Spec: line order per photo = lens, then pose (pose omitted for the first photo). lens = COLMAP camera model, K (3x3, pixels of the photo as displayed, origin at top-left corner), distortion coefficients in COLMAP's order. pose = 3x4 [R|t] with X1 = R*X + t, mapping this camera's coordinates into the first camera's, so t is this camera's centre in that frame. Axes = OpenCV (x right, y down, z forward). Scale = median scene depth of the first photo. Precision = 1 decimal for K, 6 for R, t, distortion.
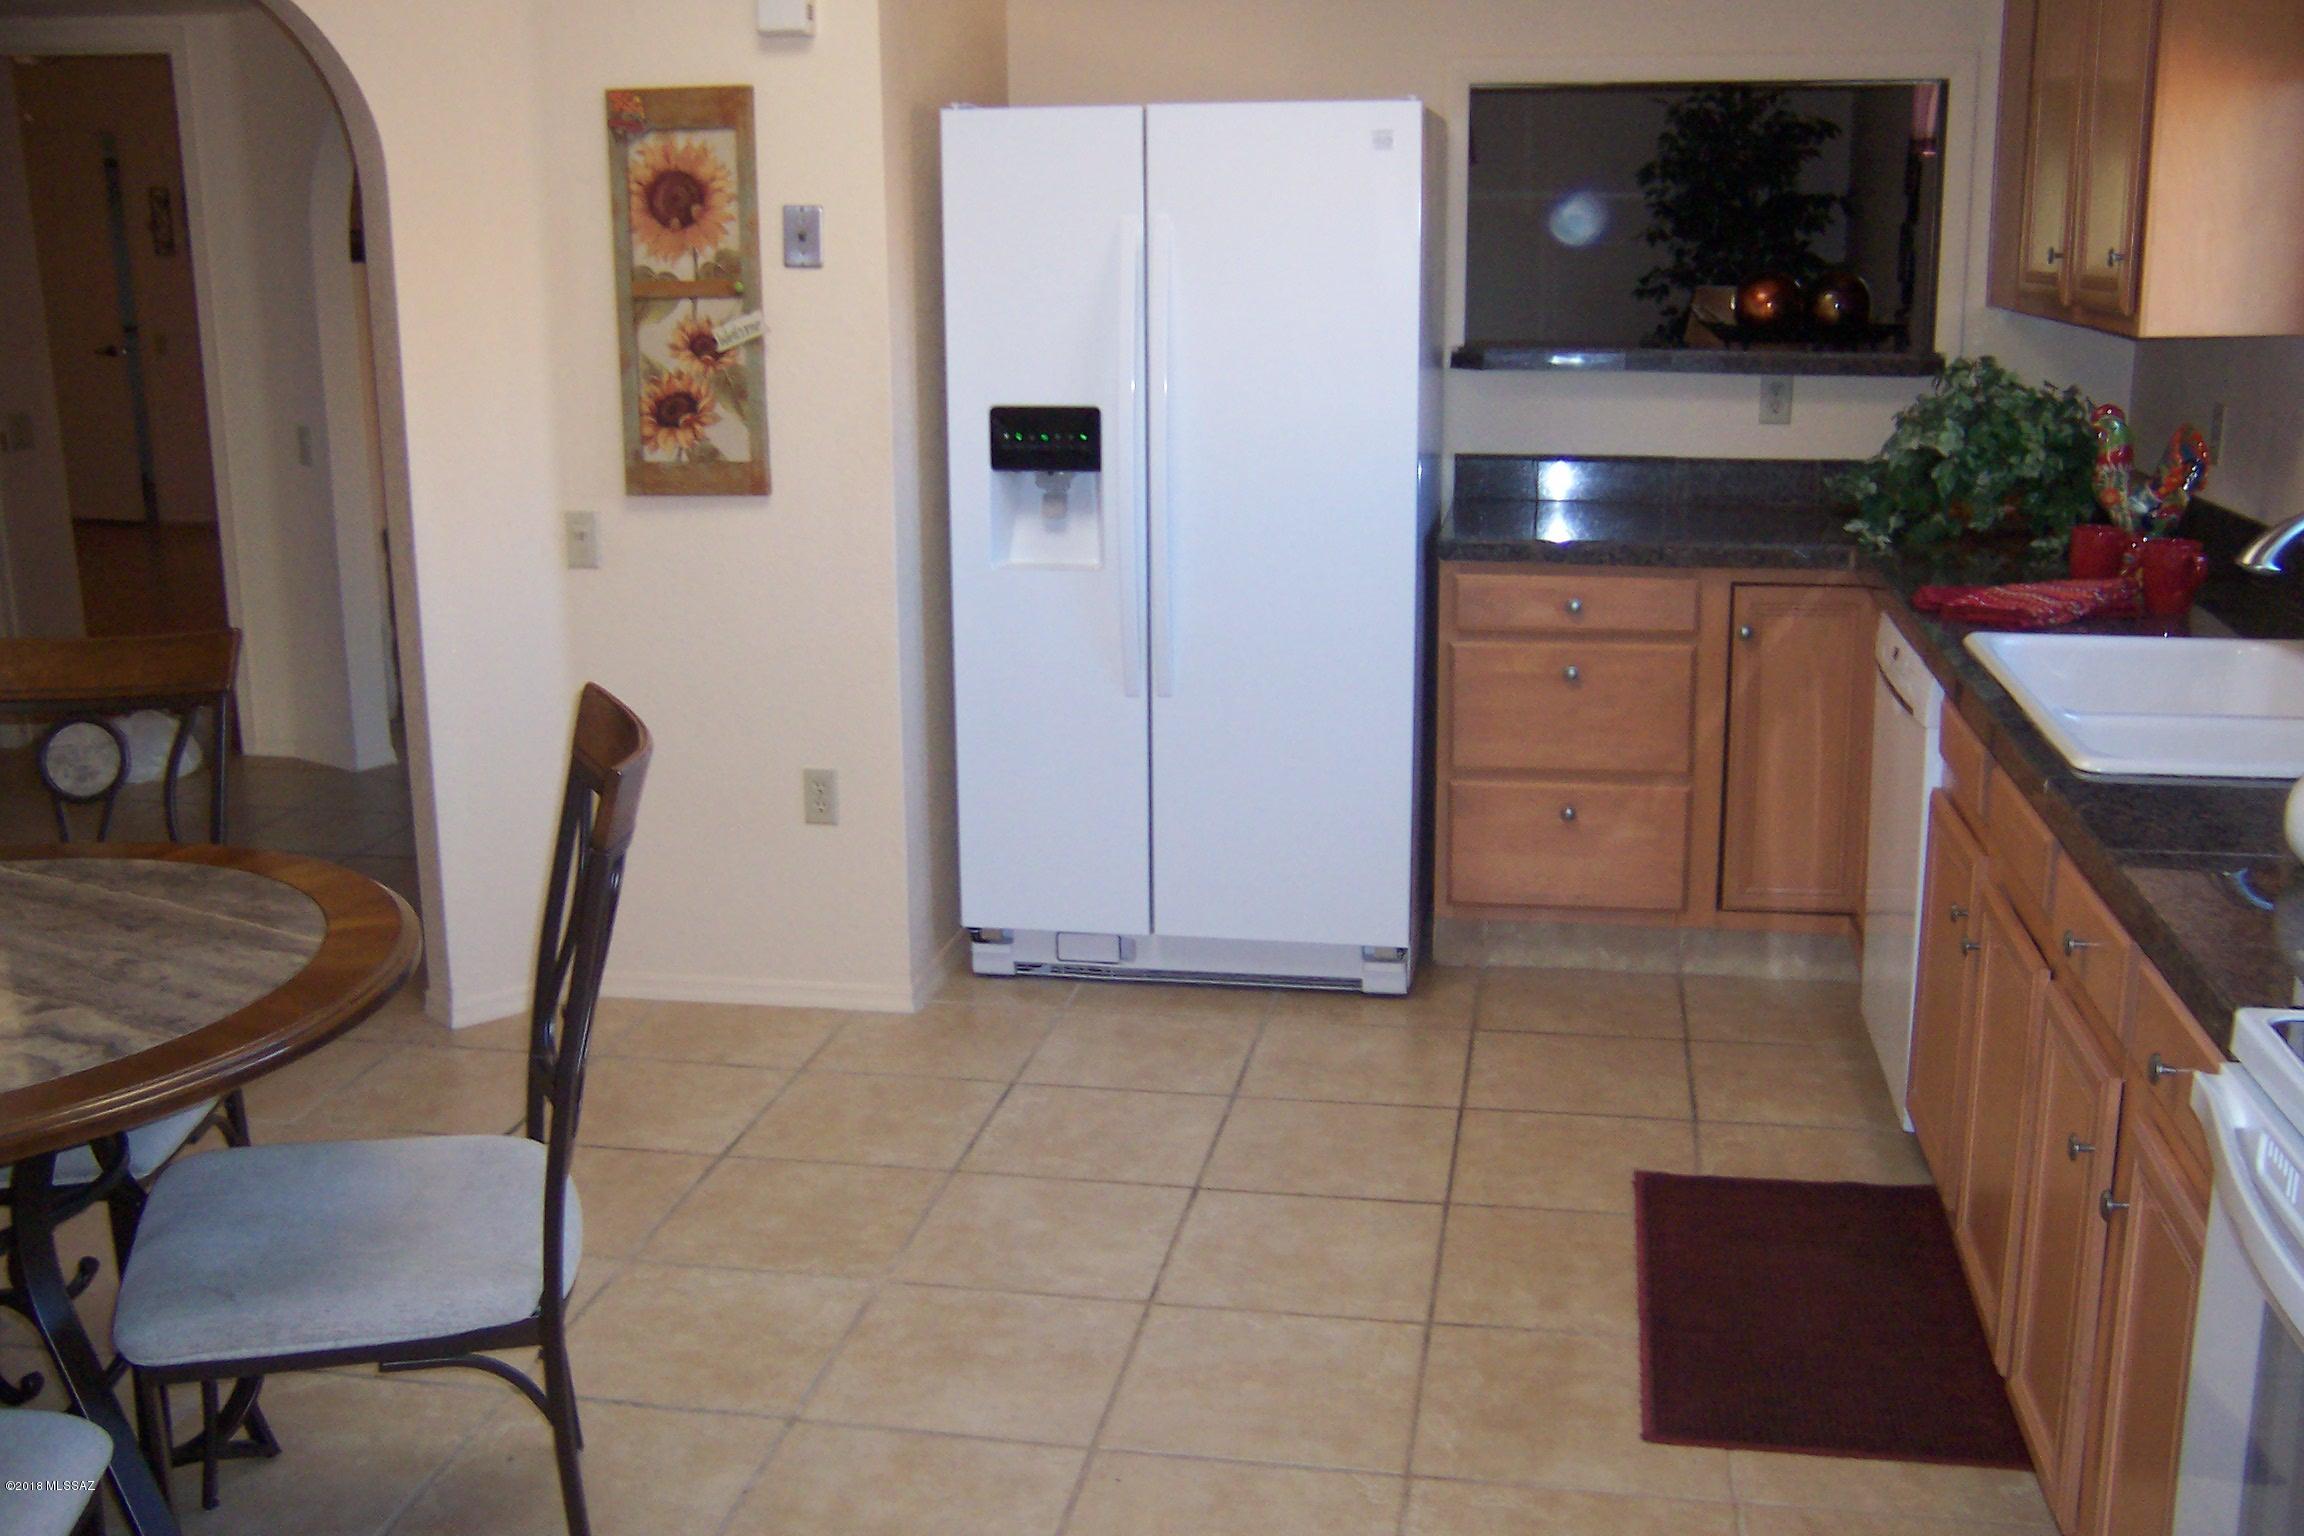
lens RADIAL K [[2264.7, 0, 1160.3], [0, 2264.7, 770.9], [0, 0, 1]] dist [-0.146346, 0.233494]
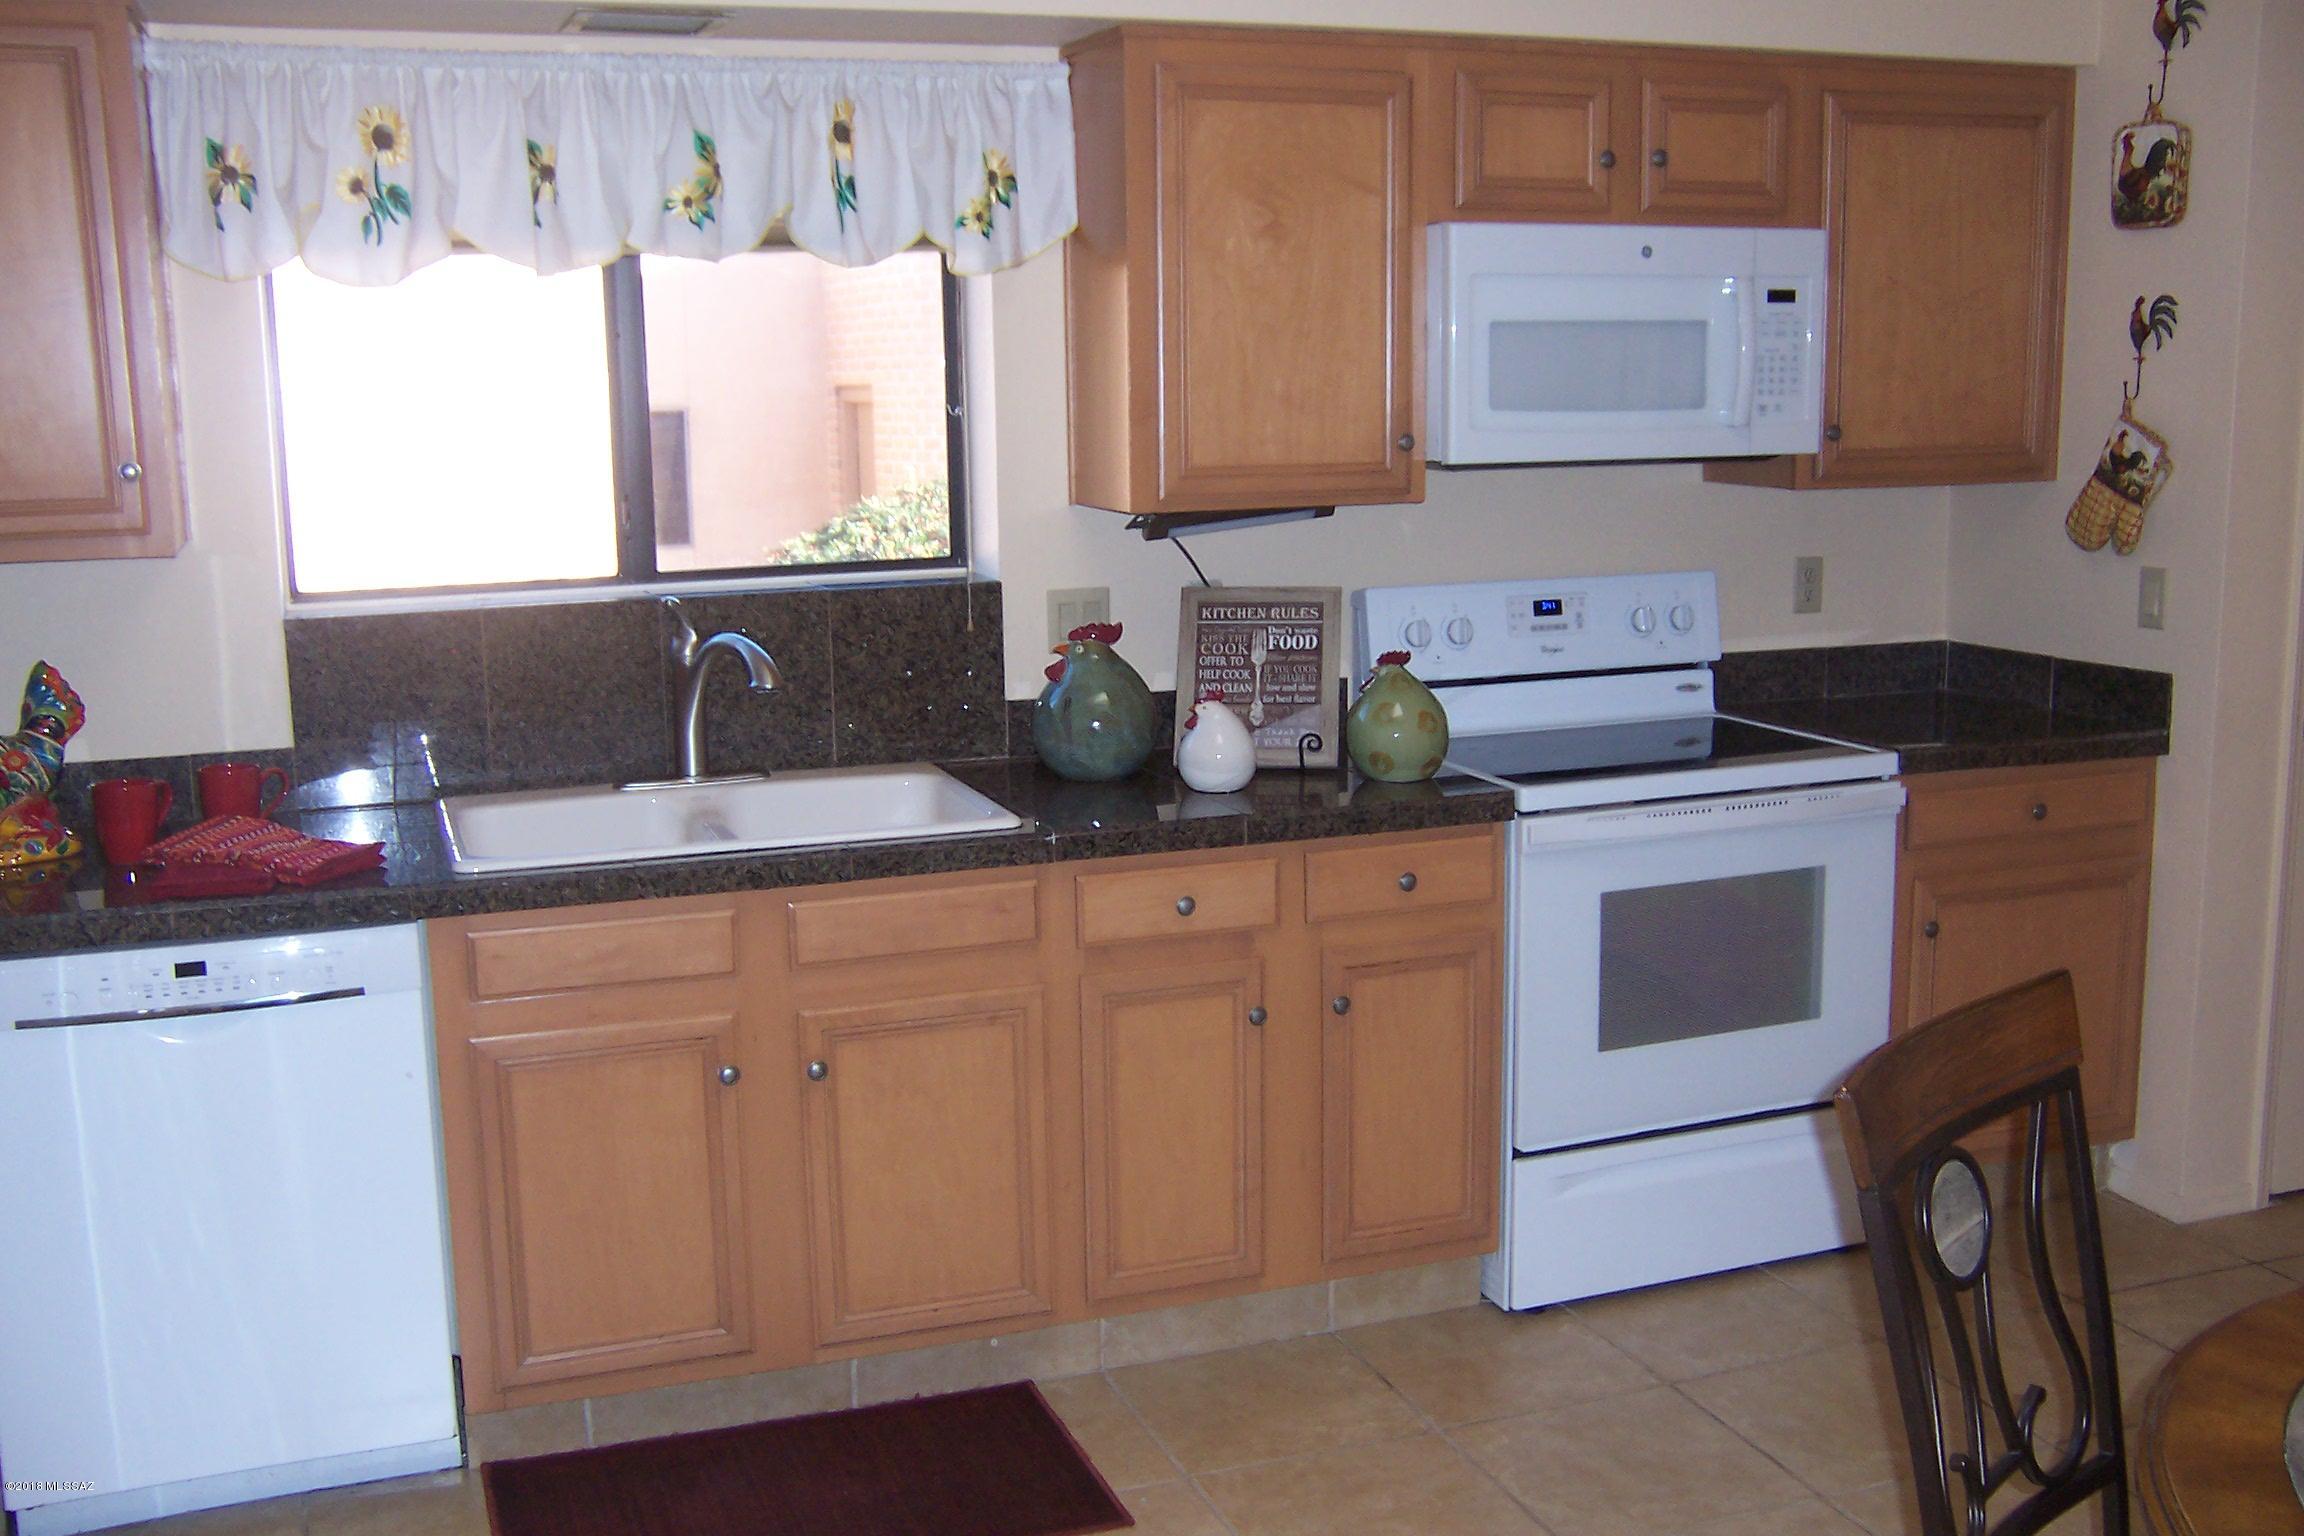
lens RADIAL K [[2264.7, 0, 1160.3], [0, 2264.7, 770.9], [0, 0, 1]] dist [-0.146346, 0.233494]
pose [[-0.505392, -0.130415, 0.852977, -0.451314], [0.227090, 0.933564, 0.277288, -0.228337], [-0.832471, 0.333842, -0.442200, 0.912988]]
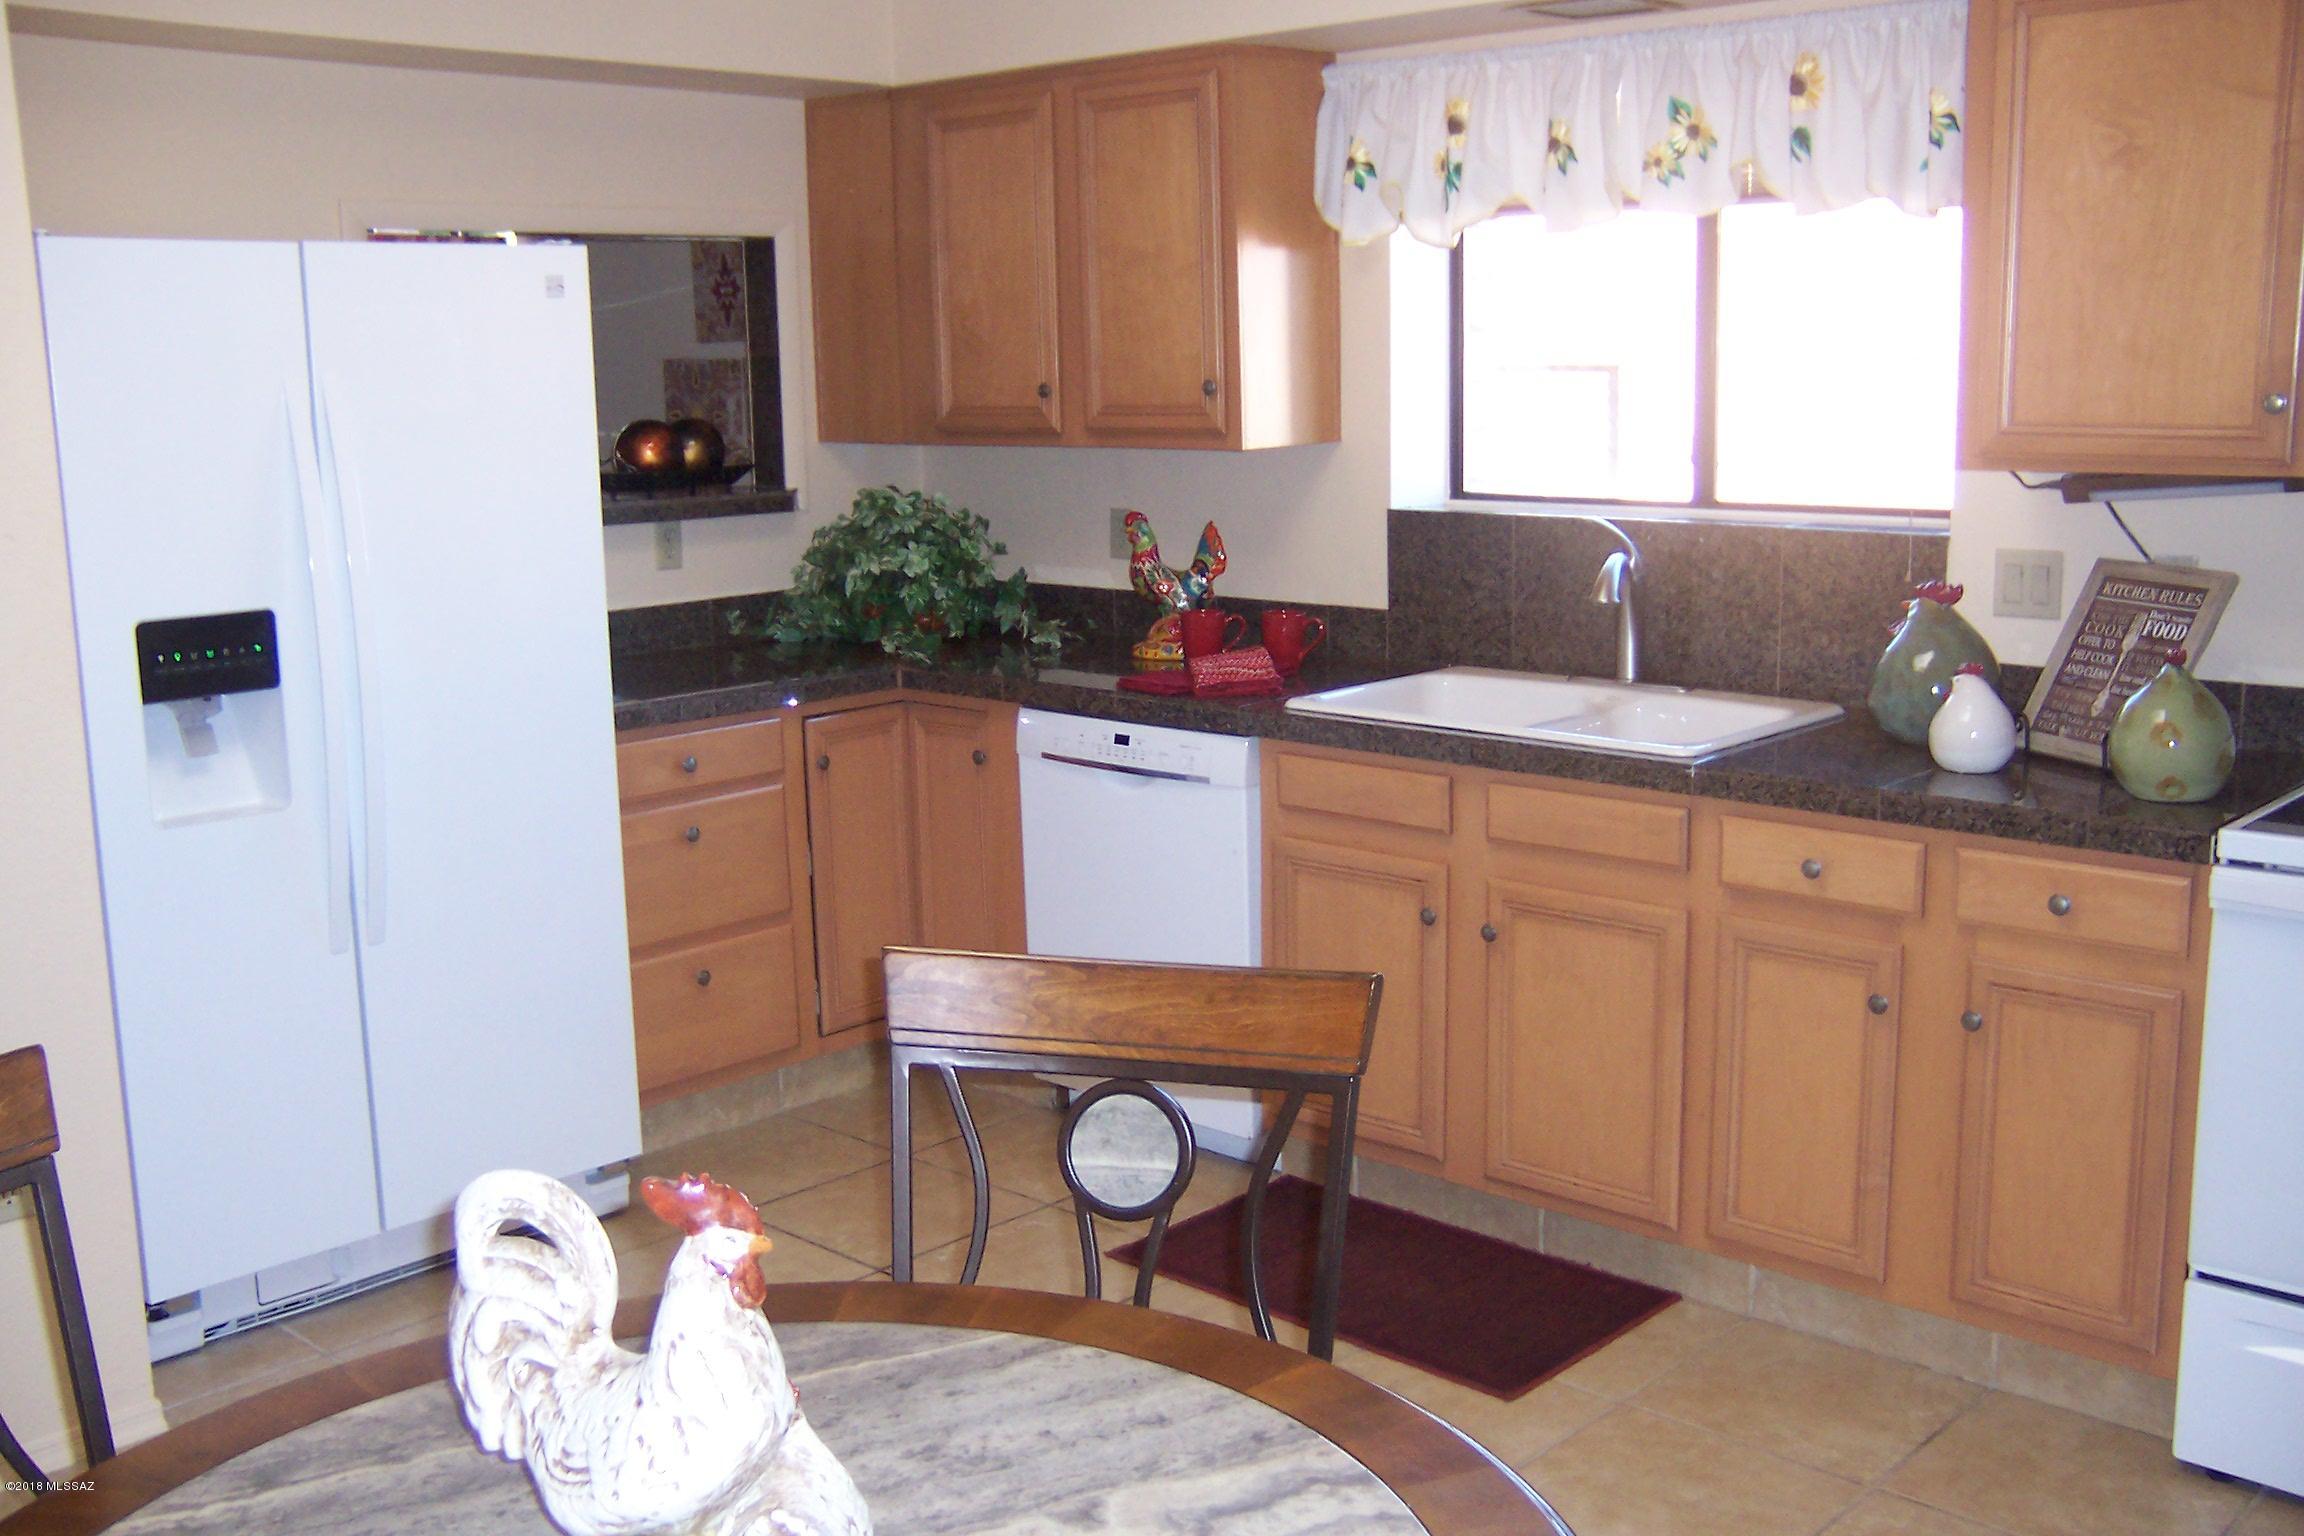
lens RADIAL K [[2264.7, 0, 1160.3], [0, 2264.7, 770.9], [0, 0, 1]] dist [-0.146346, 0.233494]
pose [[0.538657, -0.152704, 0.828571, -0.536477], [0.212917, 0.976189, 0.041491, -0.070441], [-0.815178, 0.154068, 0.558344, 0.305790]]
